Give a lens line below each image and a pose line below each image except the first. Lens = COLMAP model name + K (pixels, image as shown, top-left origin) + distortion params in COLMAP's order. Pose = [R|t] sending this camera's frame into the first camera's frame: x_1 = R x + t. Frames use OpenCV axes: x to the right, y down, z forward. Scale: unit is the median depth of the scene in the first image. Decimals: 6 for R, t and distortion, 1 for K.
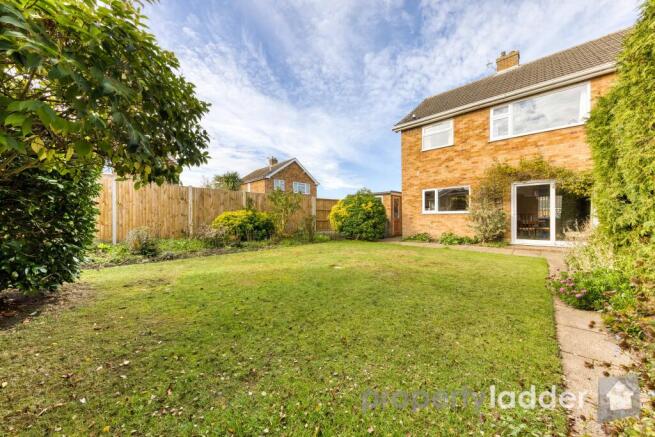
lens RADIAL K [[228.9, 0, 330.9], [0, 228.9, 220.9], [0, 0, 1]] dist [0.000734, -0.000072]
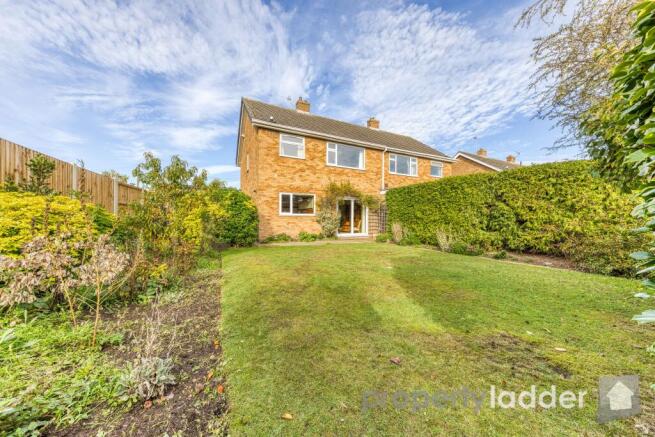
lens RADIAL K [[228.9, 0, 330.9], [0, 228.9, 220.9], [0, 0, 1]] dist [0.000734, -0.000072]
pose [[0.320004, 0.004941, 0.947403, -0.549451], [0.011008, 0.999900, -0.008933, 0.006610], [-0.947352, 0.013288, 0.319917, 0.472357]]
